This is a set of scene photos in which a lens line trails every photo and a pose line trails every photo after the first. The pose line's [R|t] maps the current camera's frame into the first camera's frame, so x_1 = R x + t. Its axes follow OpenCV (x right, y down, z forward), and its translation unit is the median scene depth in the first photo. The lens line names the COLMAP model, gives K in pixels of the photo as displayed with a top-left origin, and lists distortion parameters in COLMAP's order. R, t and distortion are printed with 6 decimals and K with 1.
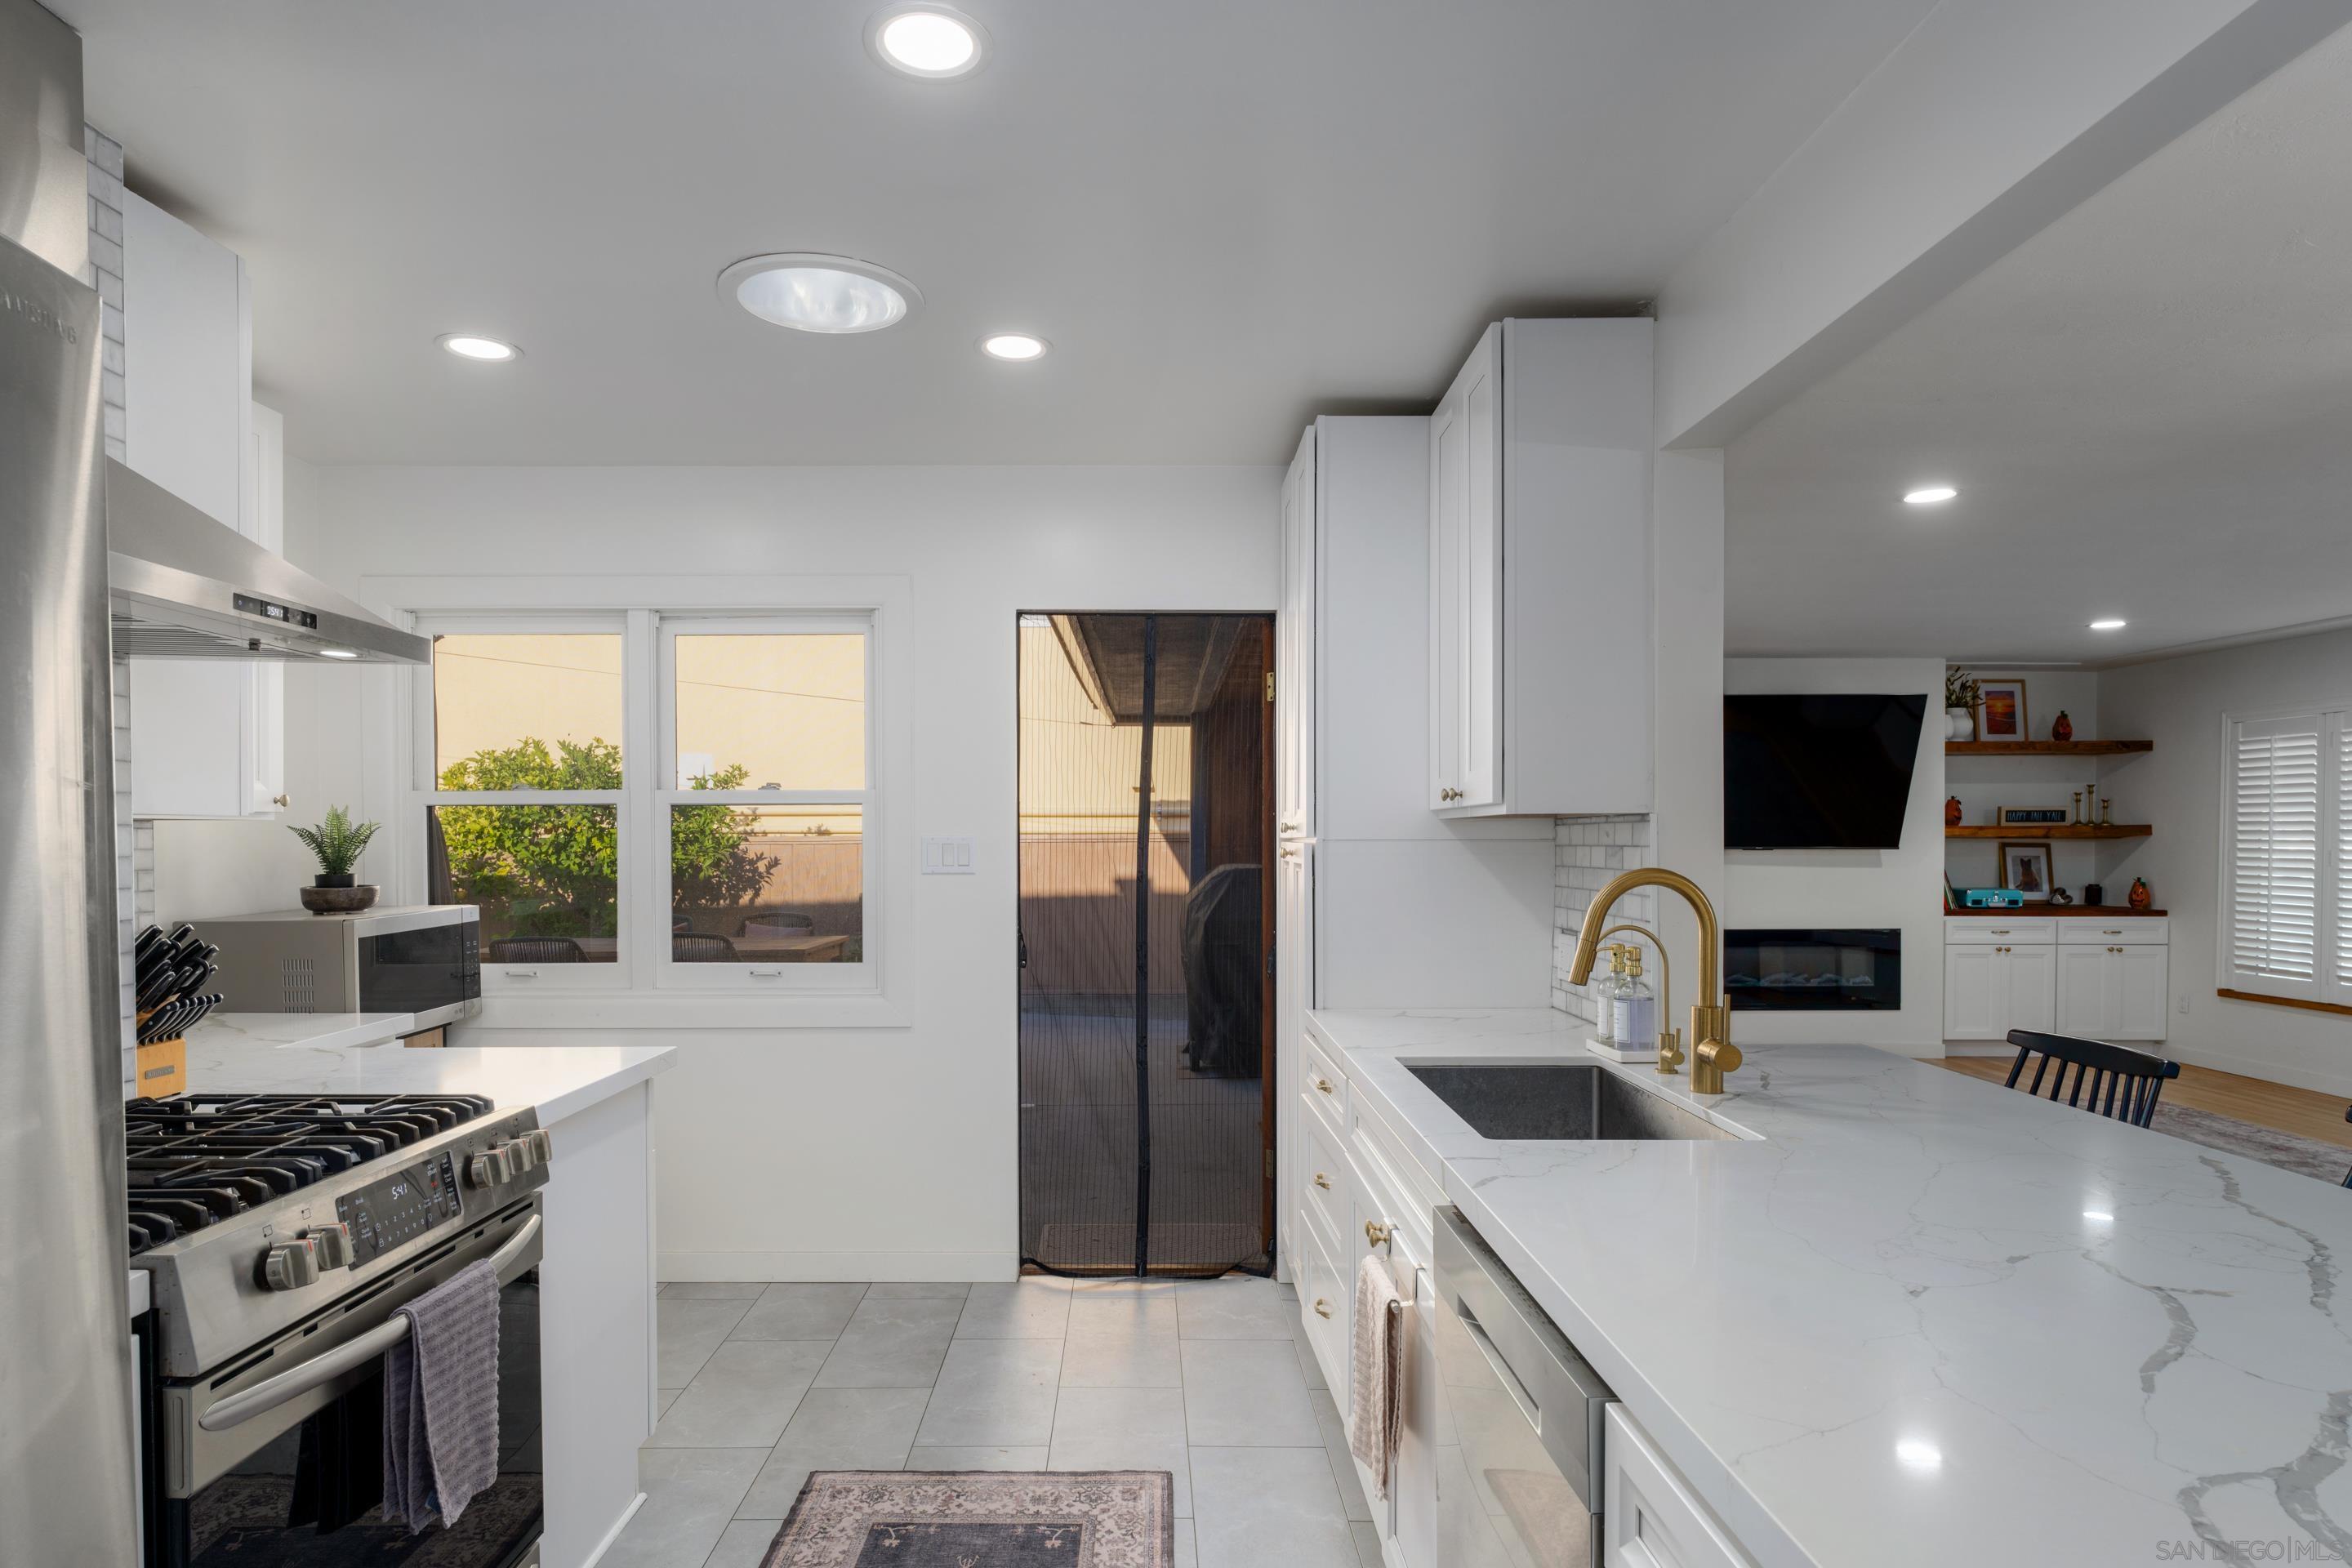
lens RADIAL K [[1281.5, 0, 1146.4], [0, 1281.5, 851.6], [0, 0, 1]] dist [-0.005848, -0.000089]
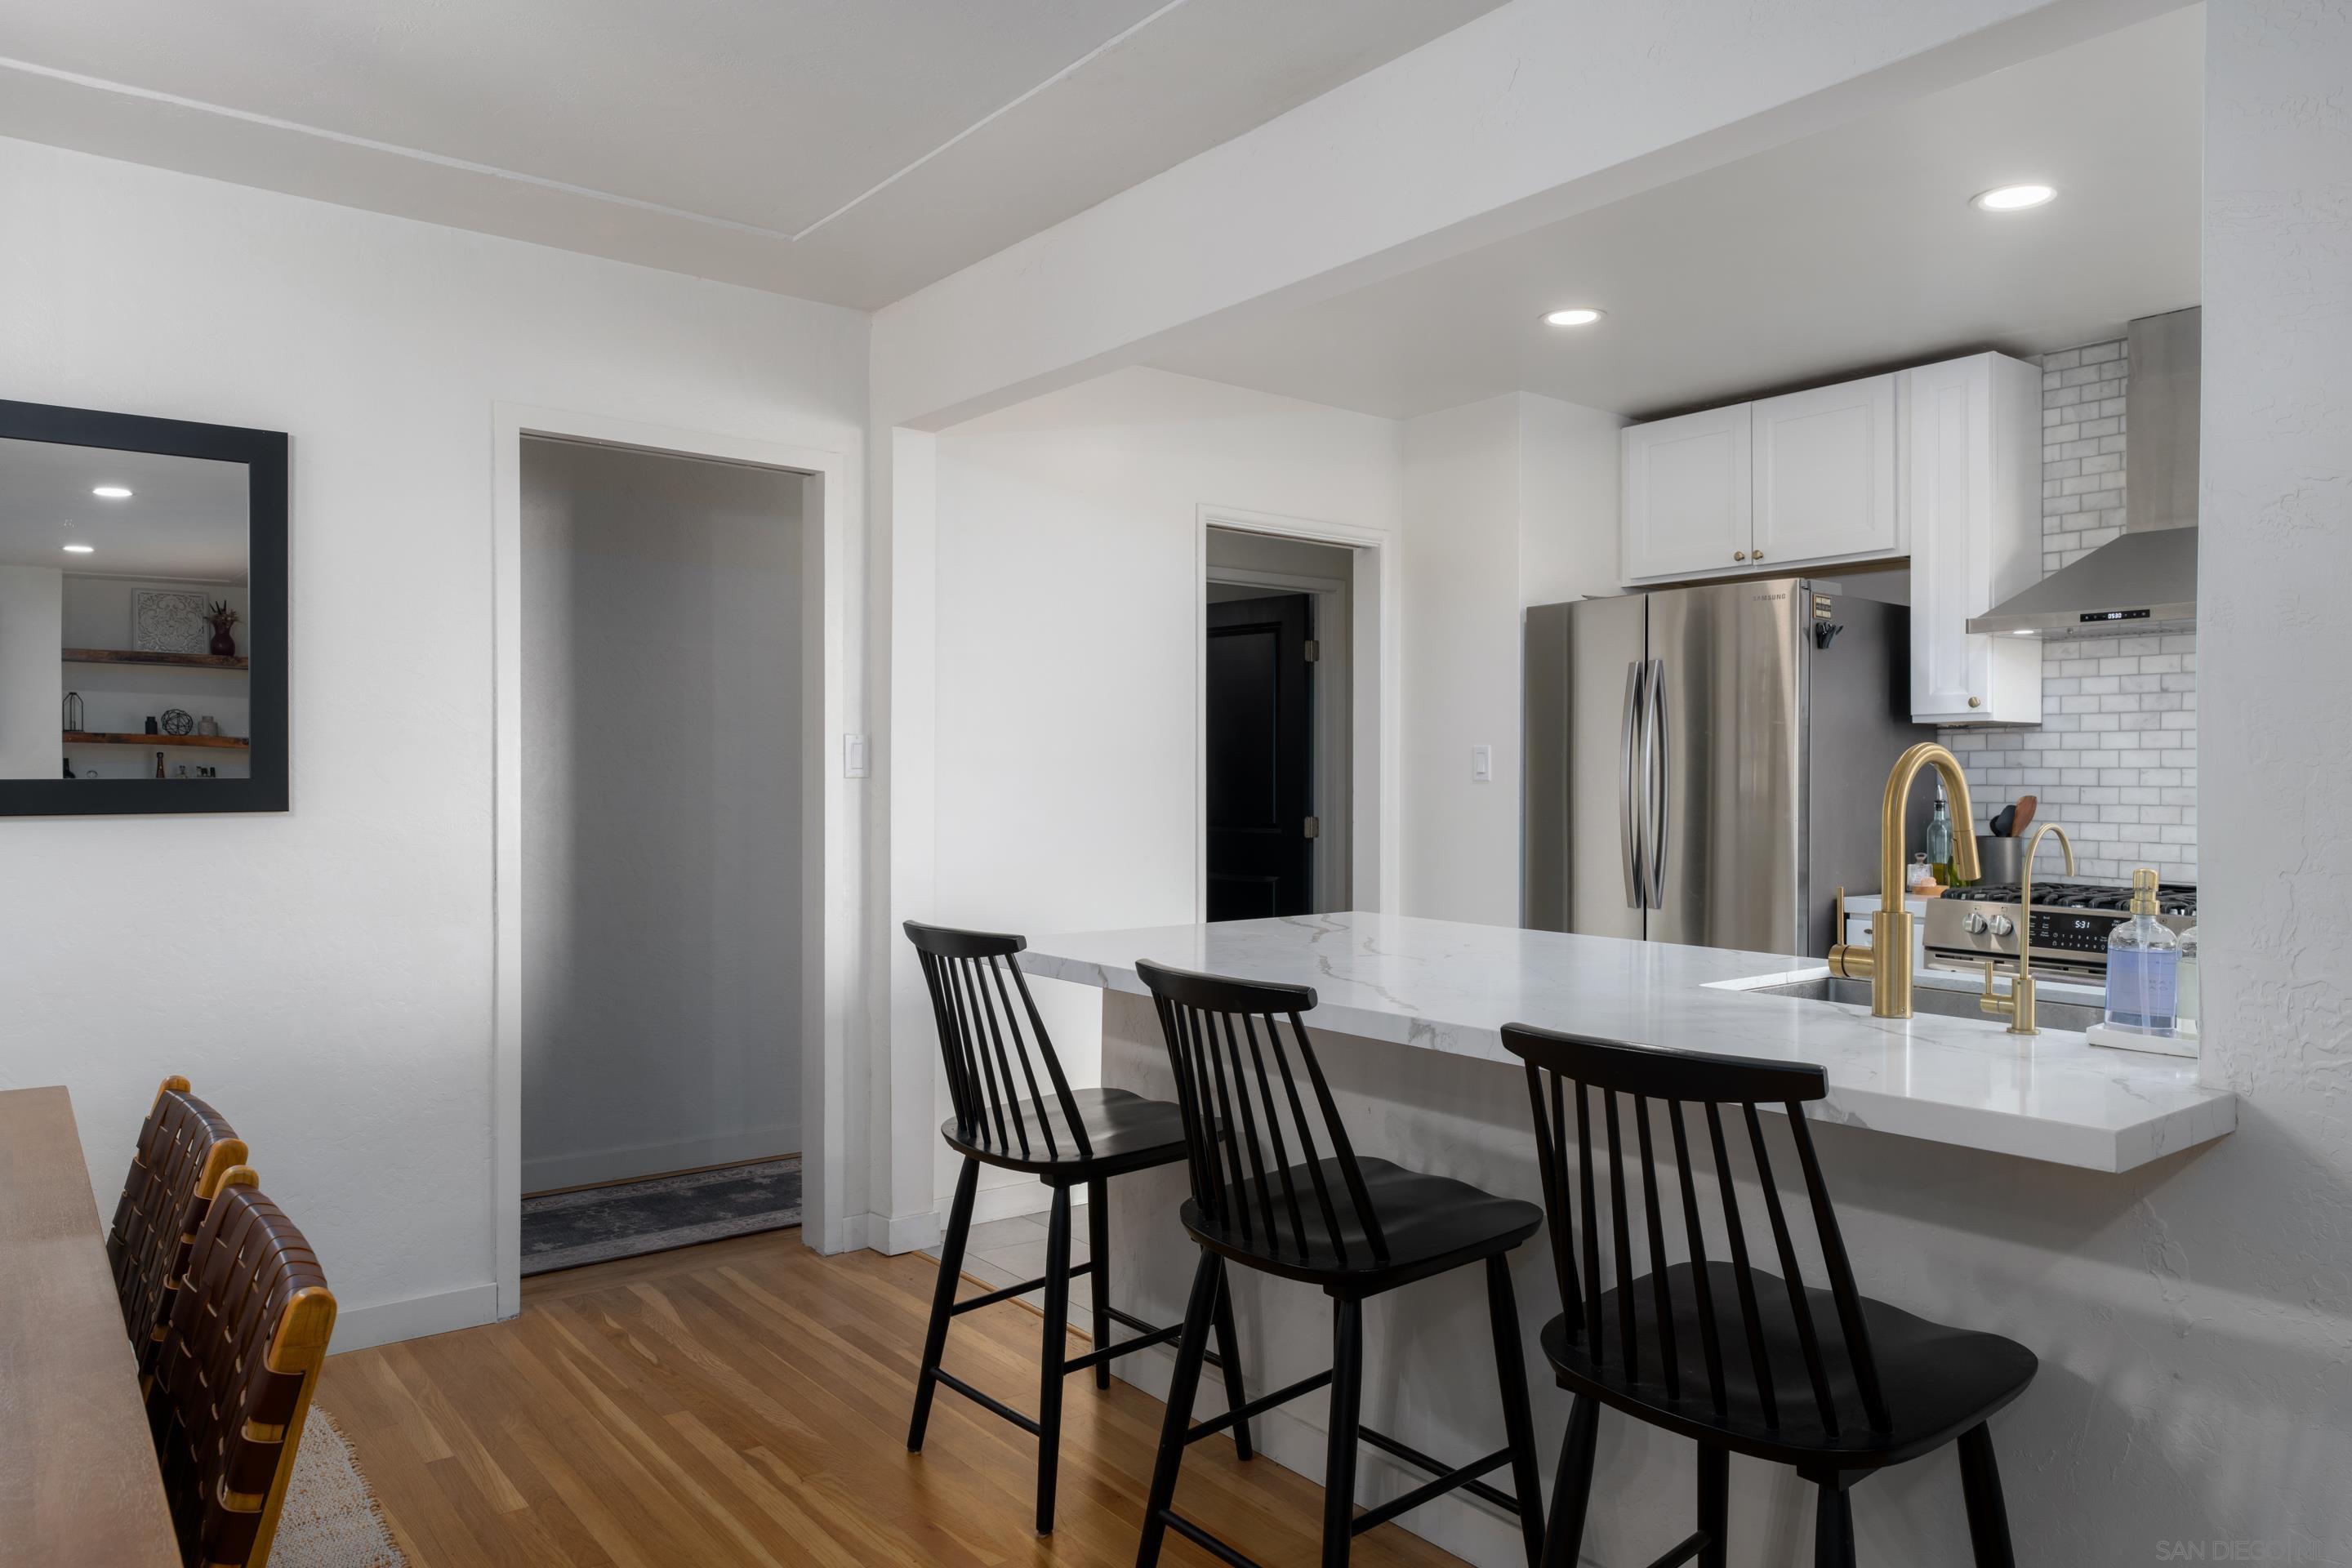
lens RADIAL K [[1575.0, 0, 1177.1], [0, 1575.0, 781.1], [0, 0, 1]] dist [-0.007081, 0.011982]
pose [[-0.782883, 0.003278, -0.622161, 0.387138], [-0.008026, 0.999850, 0.015368, 0.006981], [0.622118, 0.017025, -0.782739, 0.407376]]
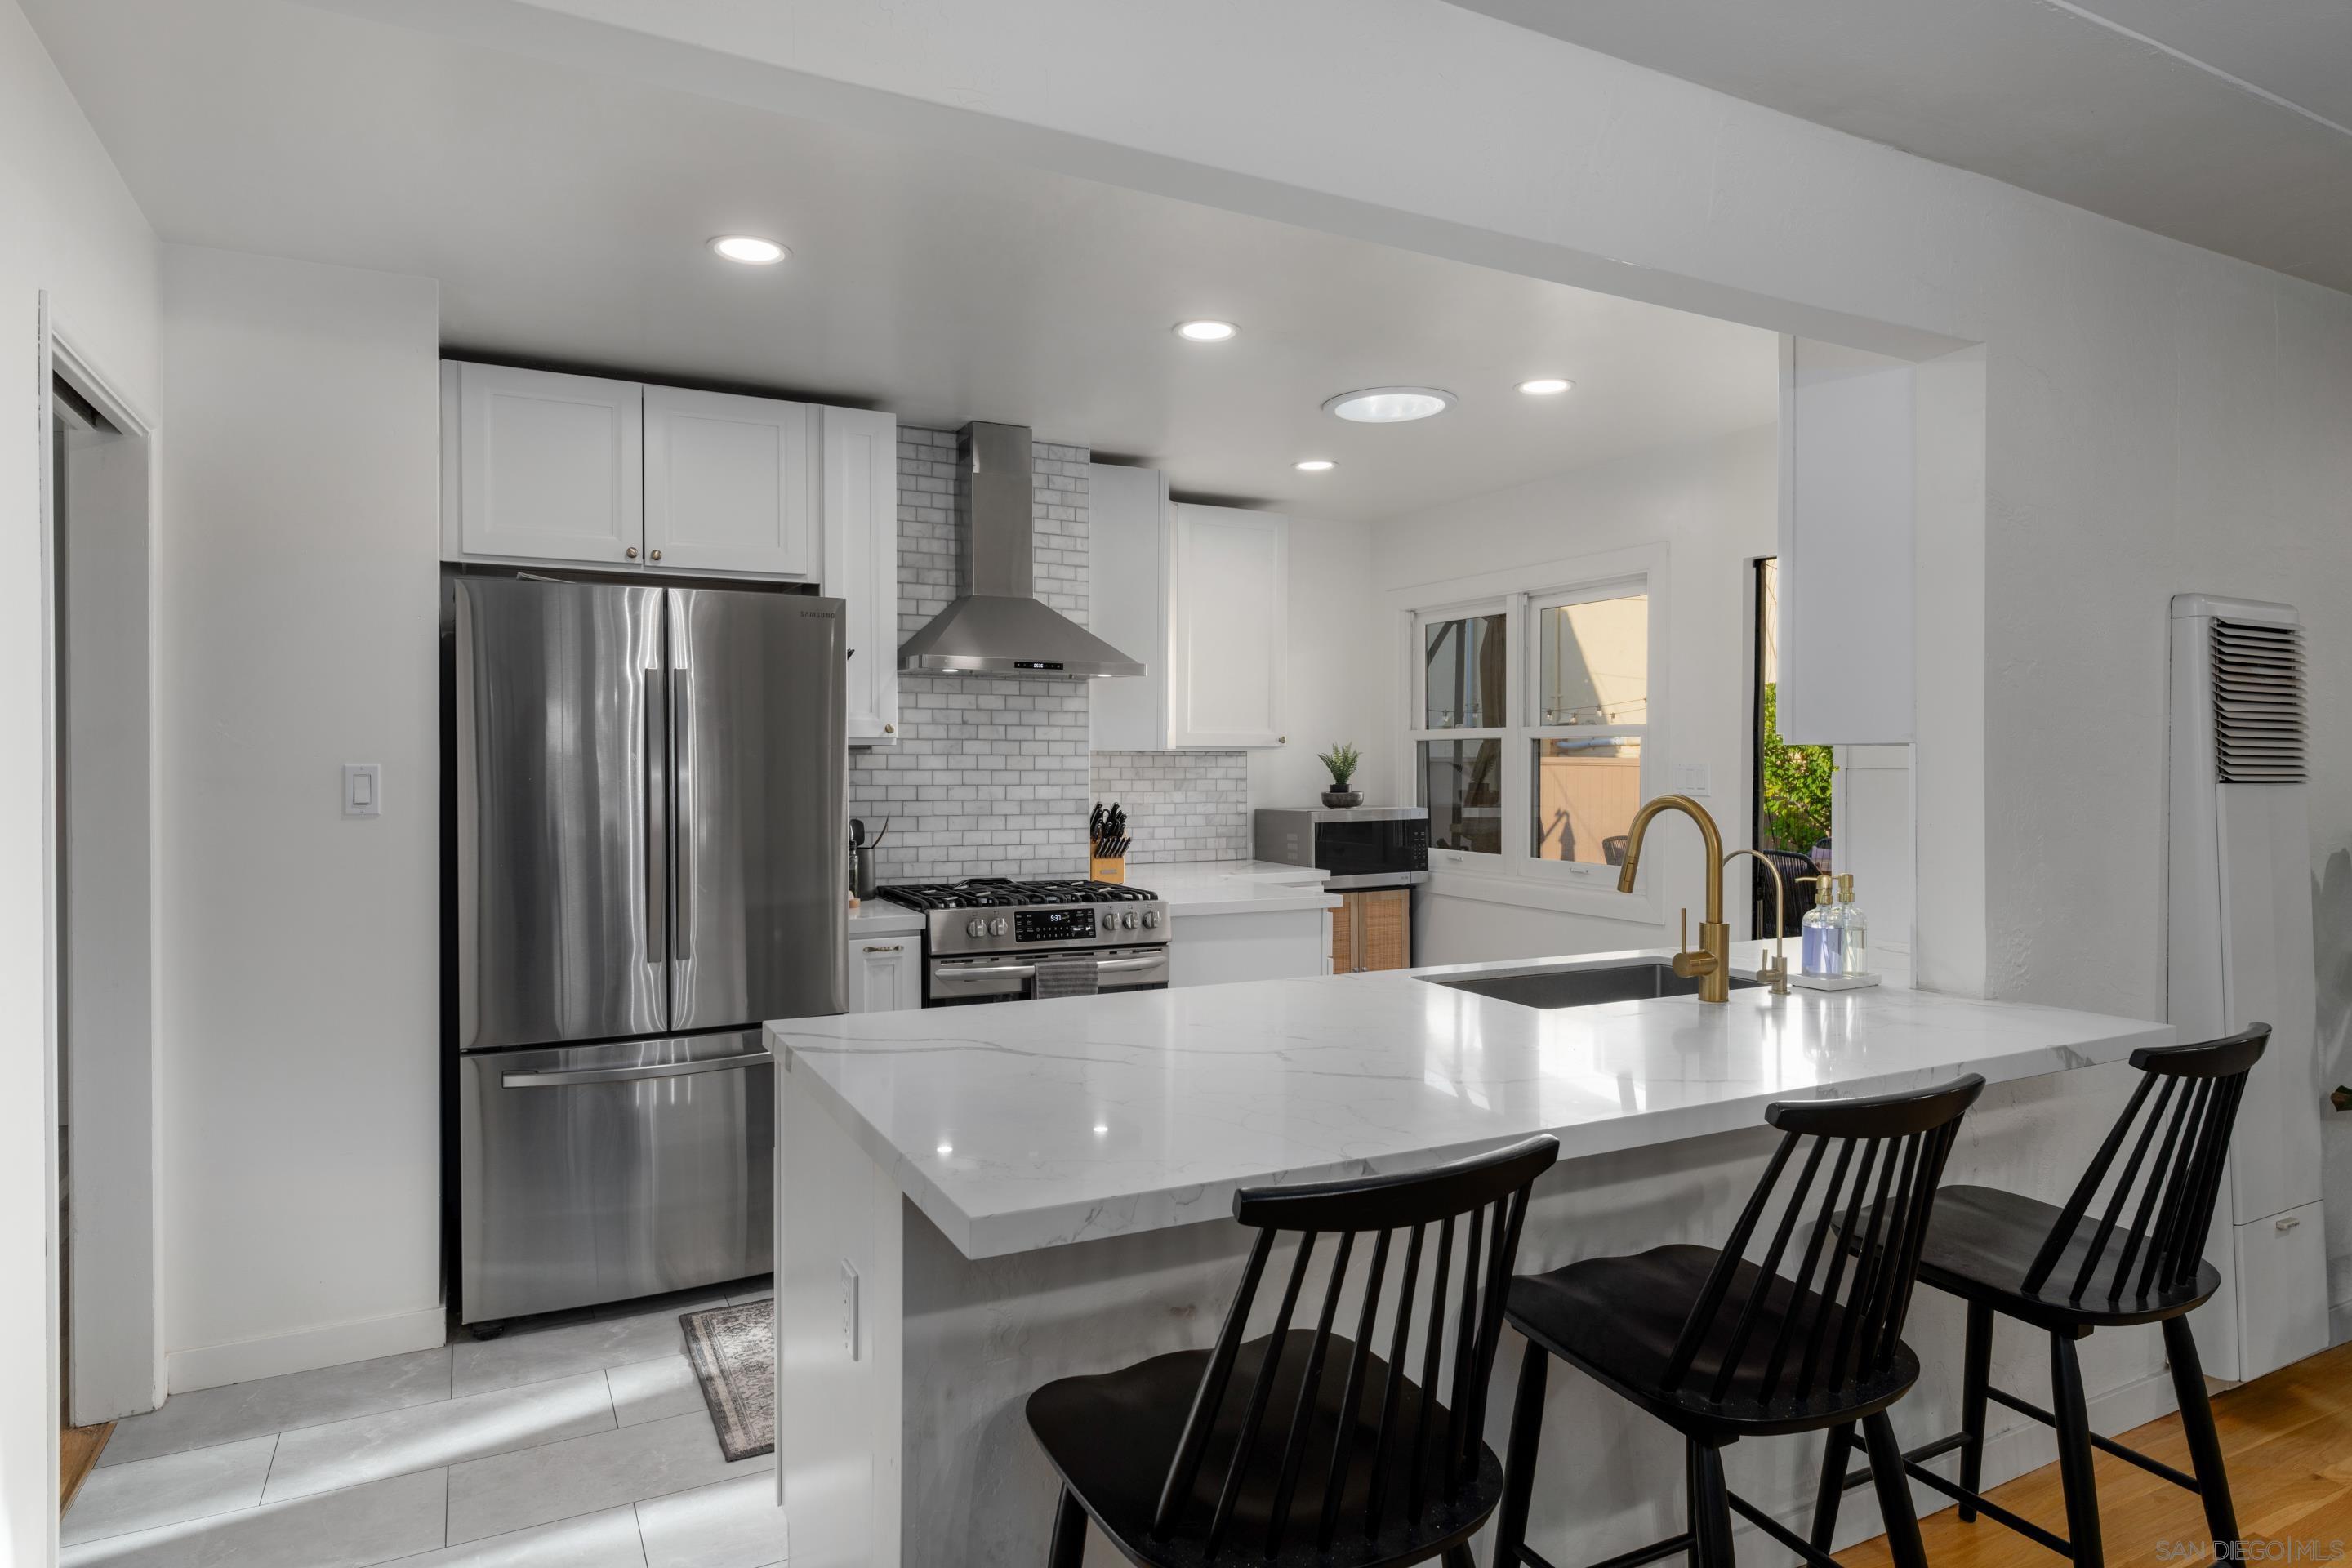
lens RADIAL K [[1348.1, 0, 1189.8], [0, 1348.1, 761.4], [0, 0, 1]] dist [0.007020, 0.000343]
pose [[0.468310, 0.004137, -0.883554, 0.340347], [-0.014219, 0.999895, -0.002855, -0.001669], [0.883450, 0.013900, 0.468320, 0.017410]]
